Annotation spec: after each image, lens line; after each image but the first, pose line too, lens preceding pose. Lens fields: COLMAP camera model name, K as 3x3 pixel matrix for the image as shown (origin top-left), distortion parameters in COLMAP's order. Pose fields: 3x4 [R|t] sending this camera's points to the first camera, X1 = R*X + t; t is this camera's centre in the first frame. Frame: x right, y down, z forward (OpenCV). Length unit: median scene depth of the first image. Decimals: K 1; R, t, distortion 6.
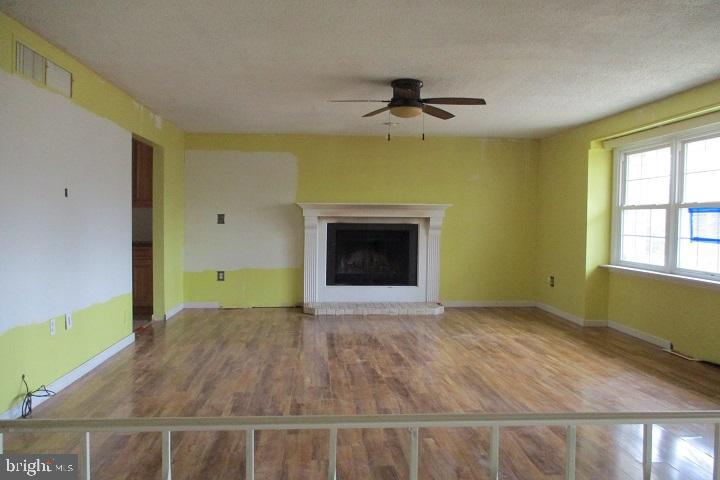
lens RADIAL K [[599.3, 0, 360.0], [0, 599.3, 240.0], [0, 0, 1]] dist [-0.095033, 0.013126]
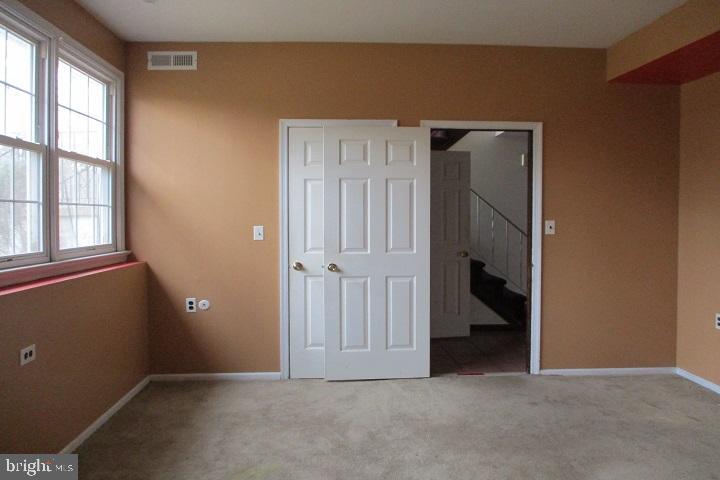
lens RADIAL K [[599.3, 0, 360.0], [0, 599.3, 240.0], [0, 0, 1]] dist [-0.095033, 0.013126]
pose [[-0.999648, -0.006797, 0.025652, 0.180711], [-0.005026, 0.997641, 0.068458, -0.007256], [-0.026057, 0.068305, -0.997324, 1.497629]]
